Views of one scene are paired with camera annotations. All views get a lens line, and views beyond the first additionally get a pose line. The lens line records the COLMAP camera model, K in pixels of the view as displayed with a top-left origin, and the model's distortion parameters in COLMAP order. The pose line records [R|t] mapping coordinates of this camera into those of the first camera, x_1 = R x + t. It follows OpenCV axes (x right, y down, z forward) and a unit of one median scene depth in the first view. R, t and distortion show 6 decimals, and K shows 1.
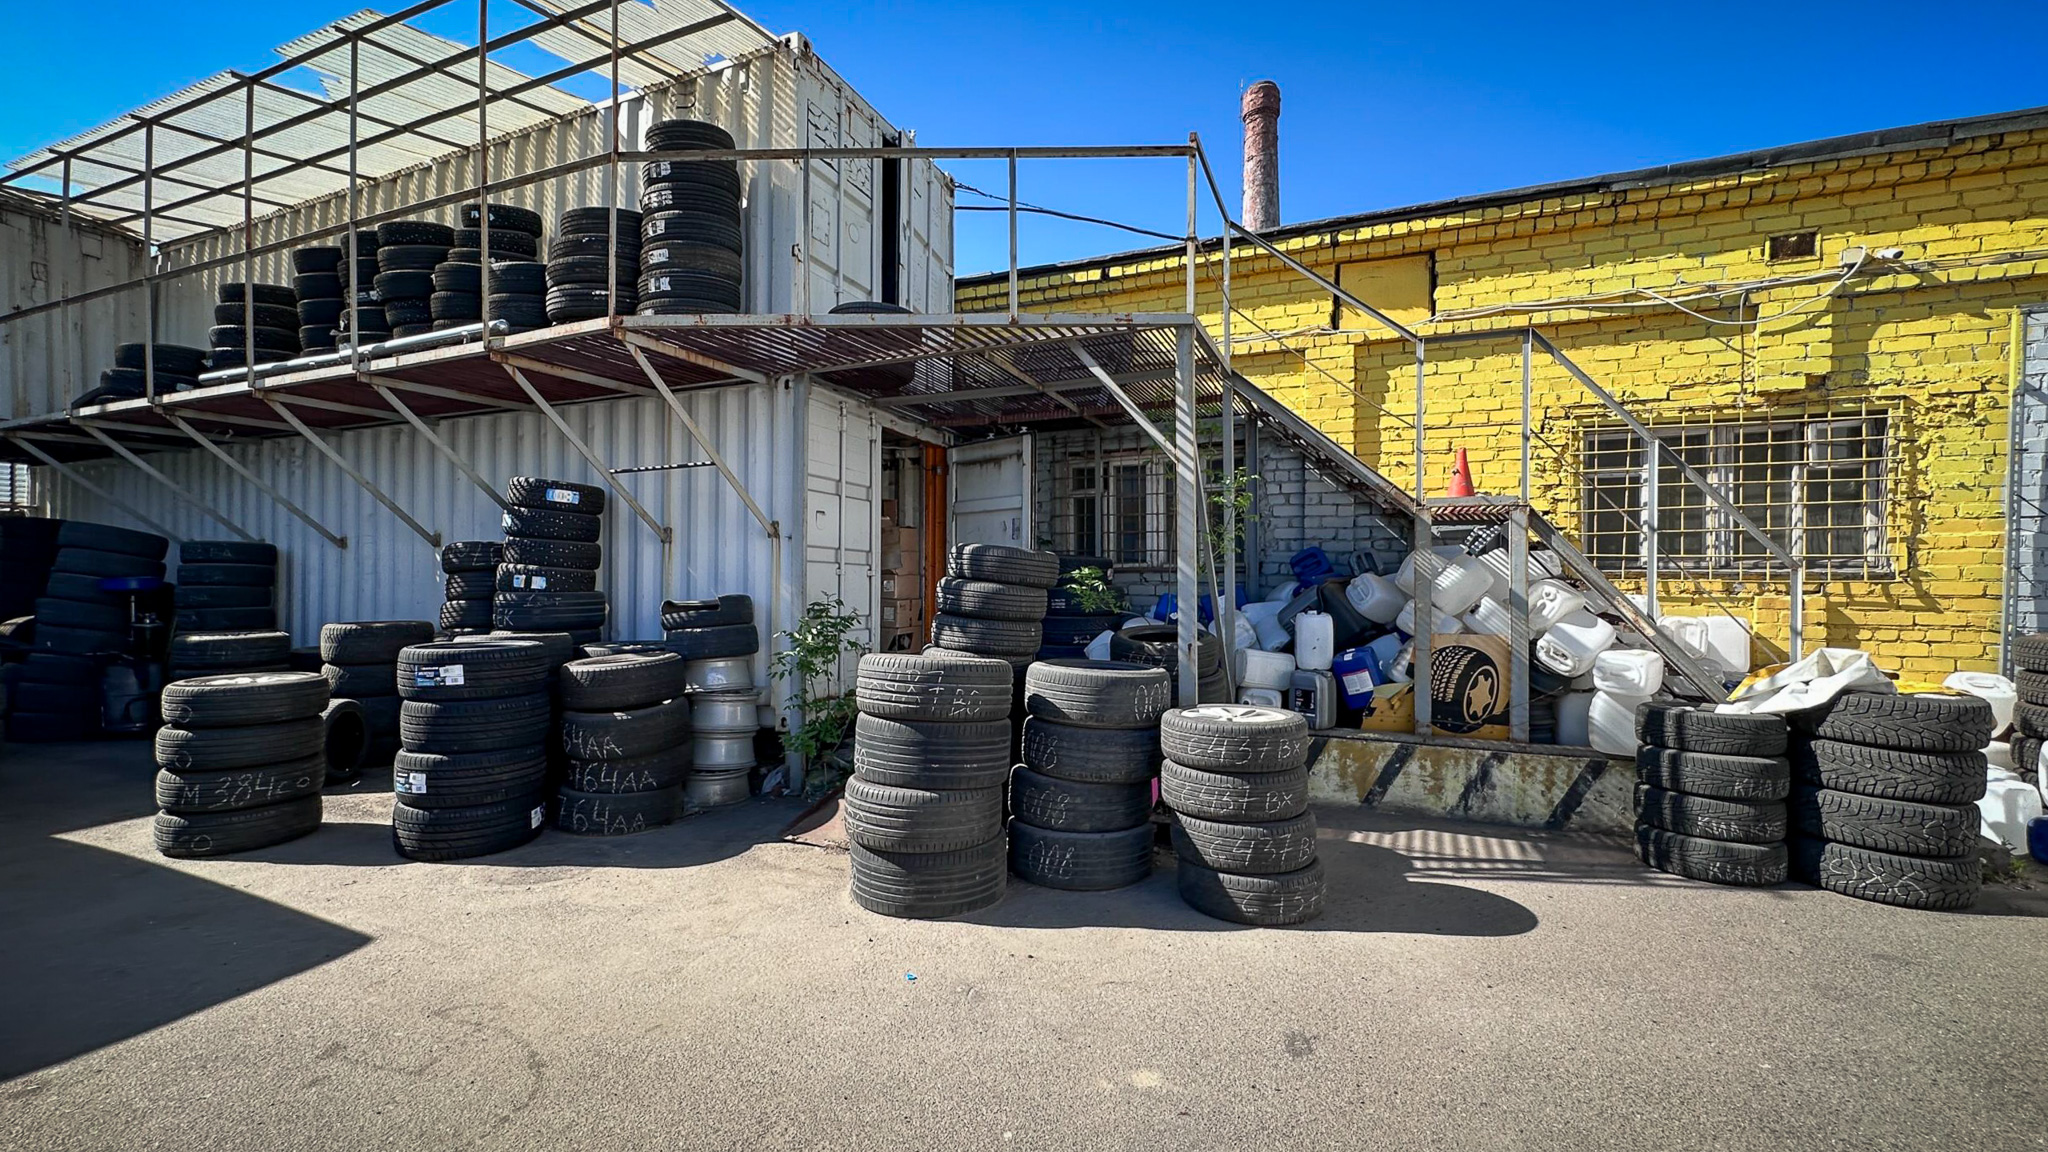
lens RADIAL K [[831.6, 0, 1015.2], [0, 831.6, 563.5], [0, 0, 1]] dist [0.001007, 0.000416]
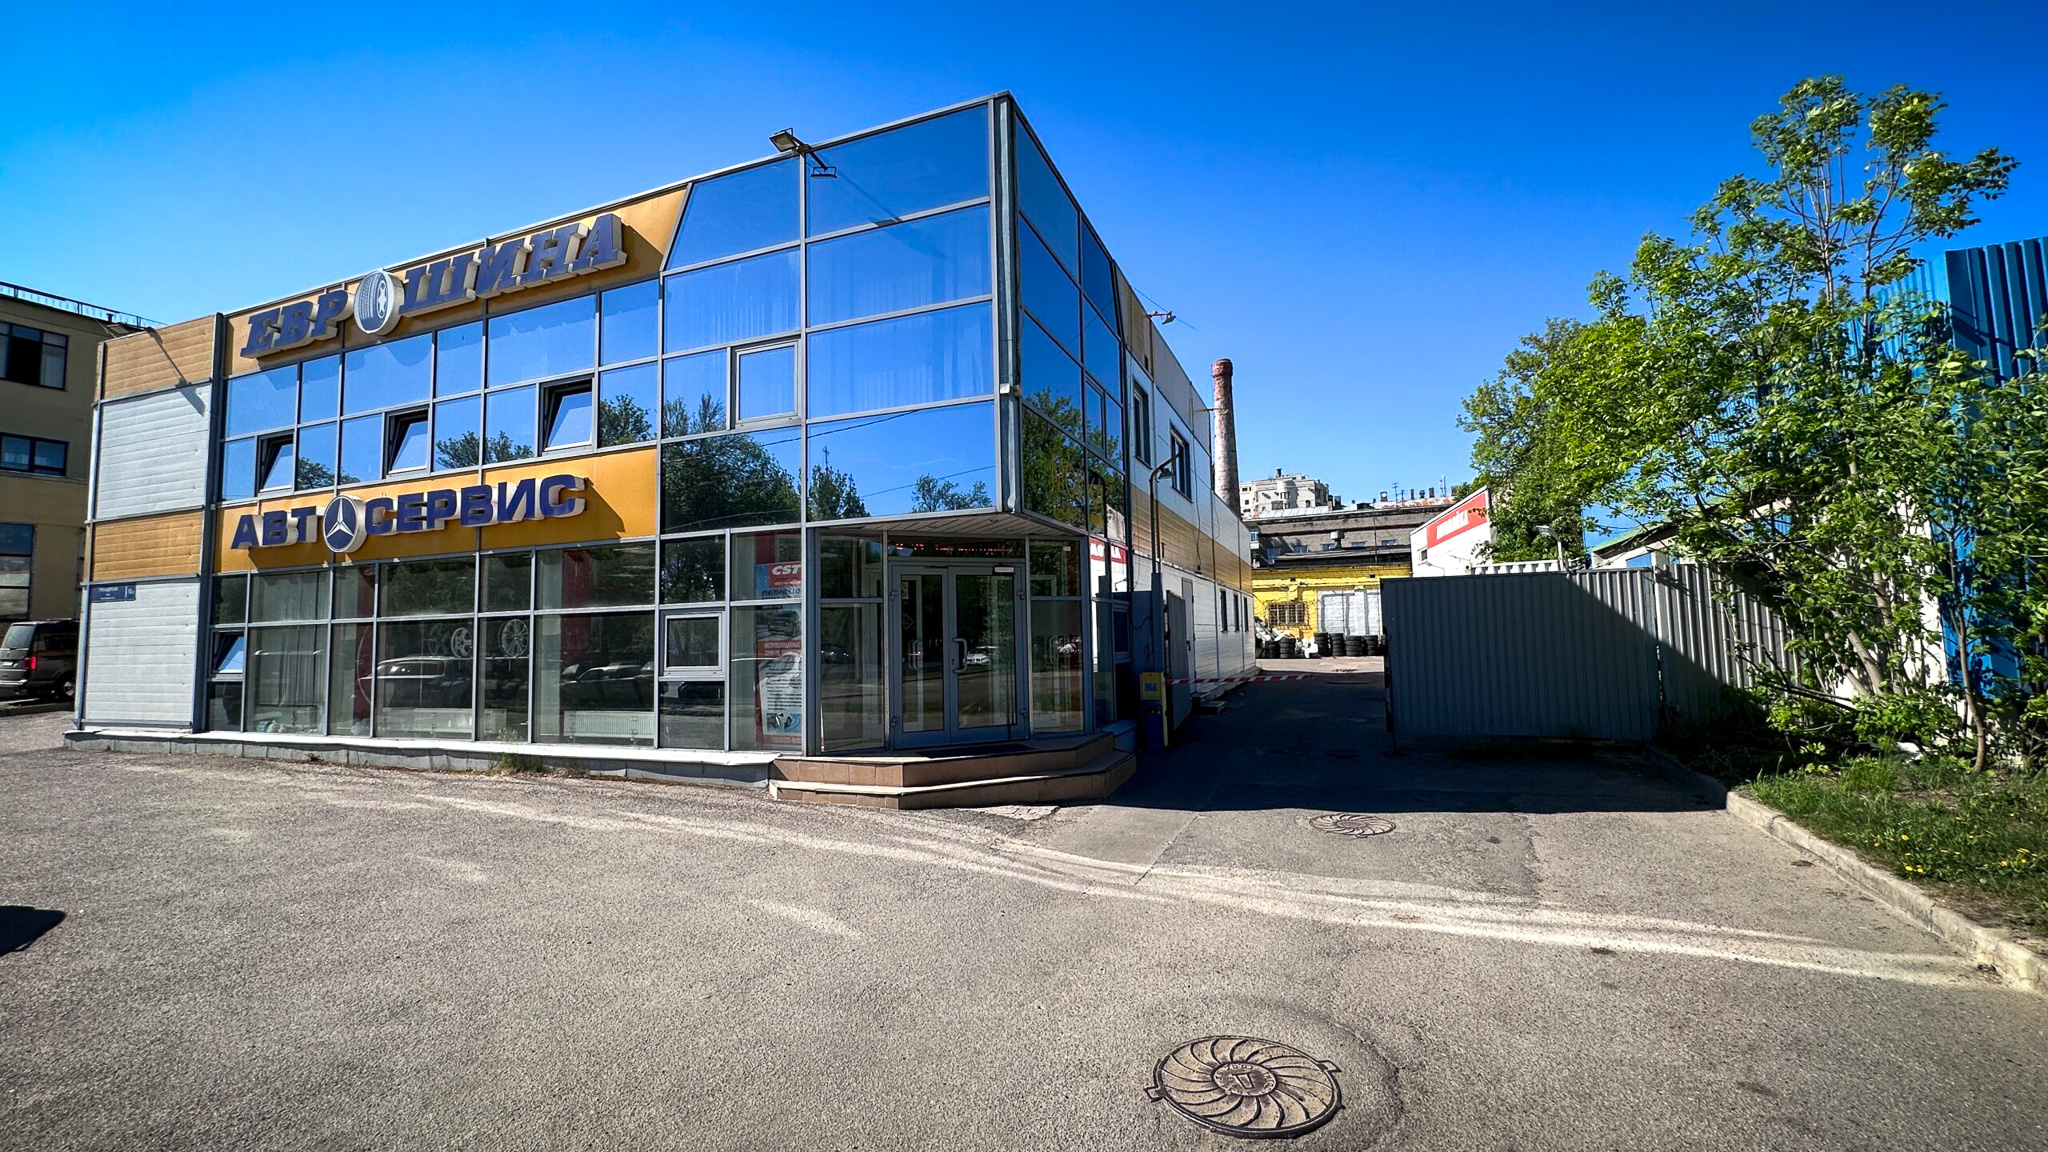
lens RADIAL K [[831.6, 0, 1015.2], [0, 831.6, 563.5], [0, 0, 1]] dist [0.001007, 0.000416]
pose [[0.999547, -0.020249, 0.022265, -1.618033], [0.021964, 0.996578, -0.079680, -0.001103], [-0.020575, 0.080133, 0.996572, -6.108896]]
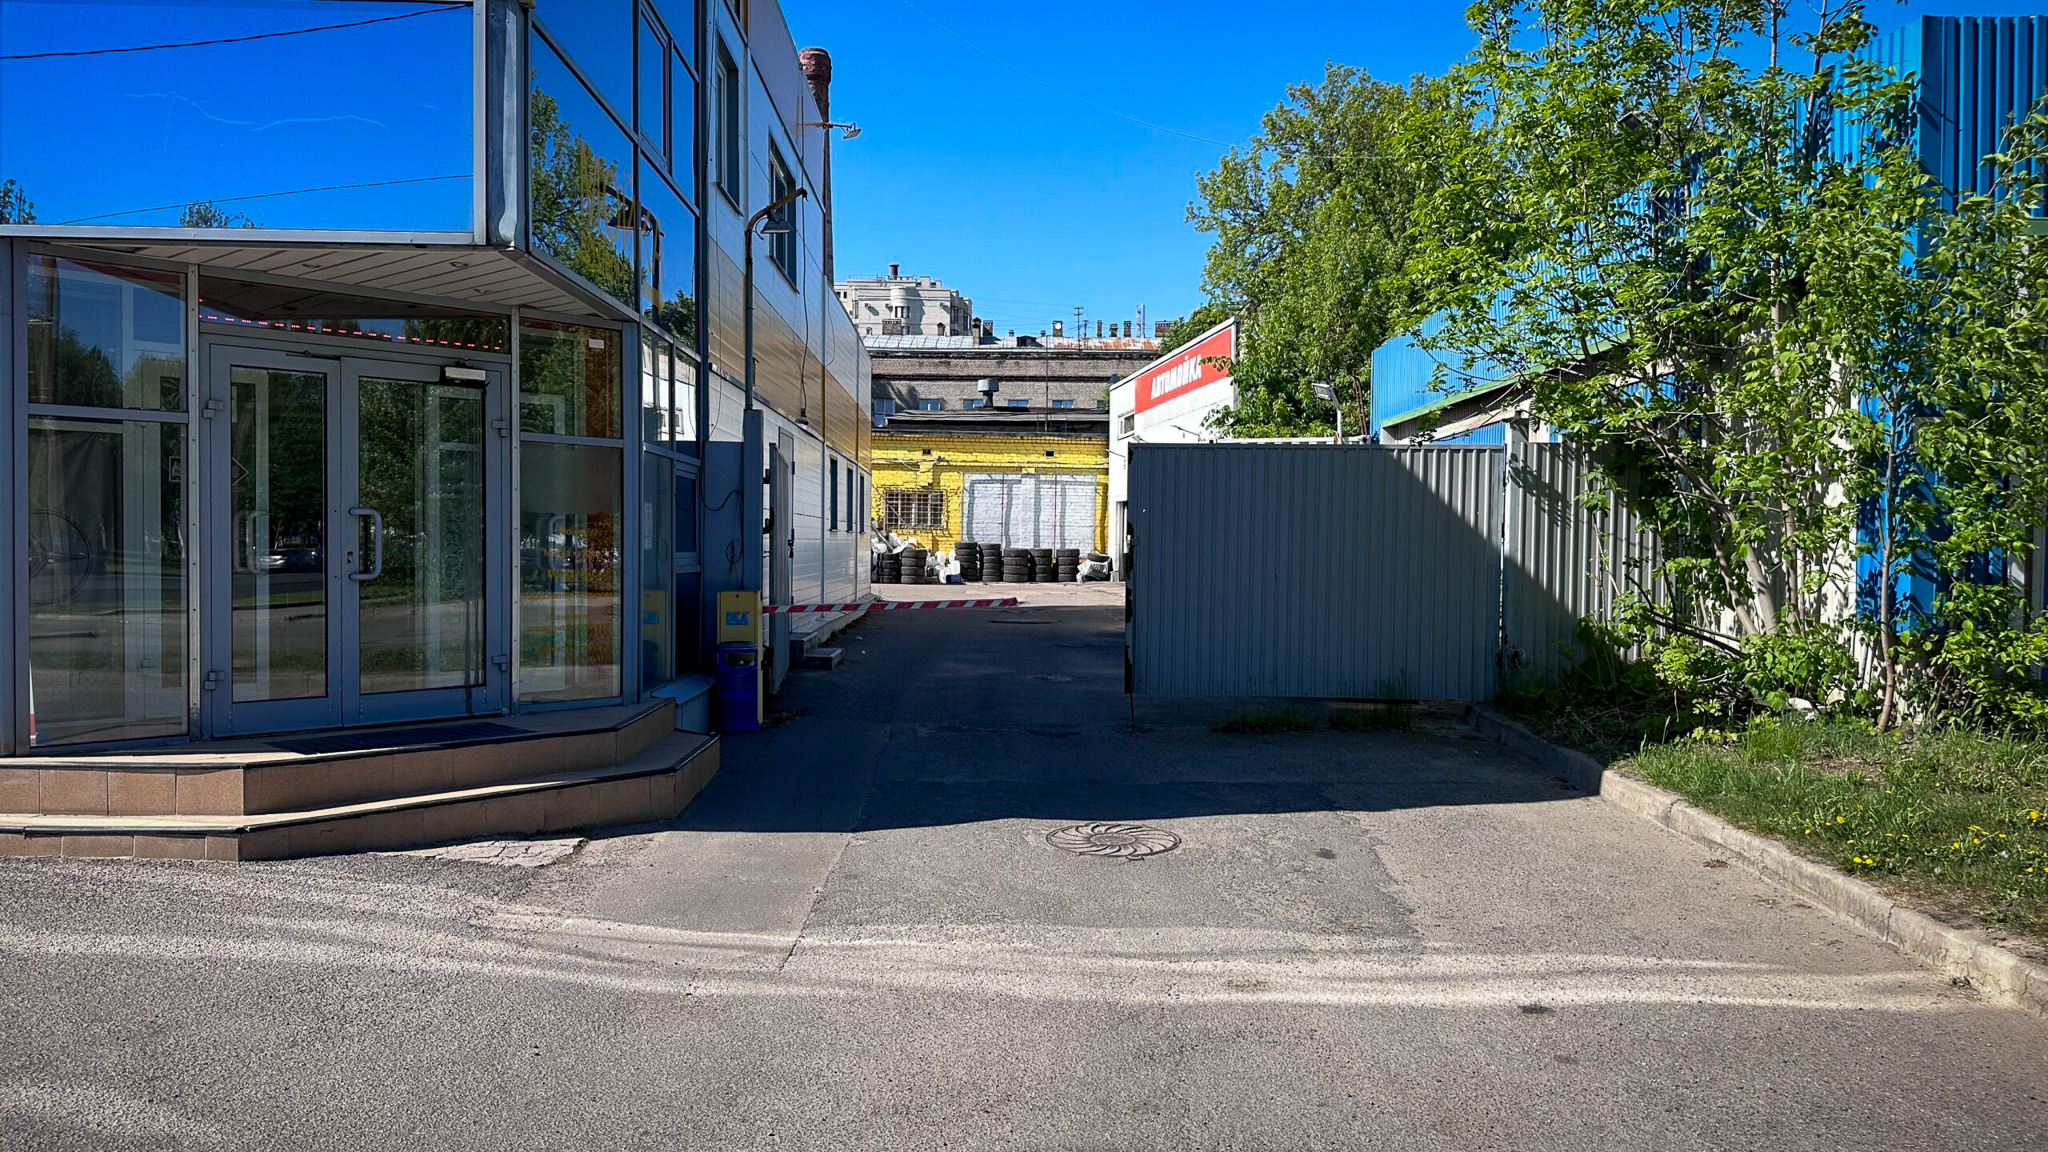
lens RADIAL K [[1457.4, 0, 1024.0], [0, 1457.4, 576.0], [0, 0, 1]] dist [0.102510, -0.160367]
pose [[0.911417, -0.000482, 0.411484, -1.683529], [-0.013204, 0.999450, 0.030418, 0.019305], [-0.411273, -0.033157, 0.910909, -6.021157]]
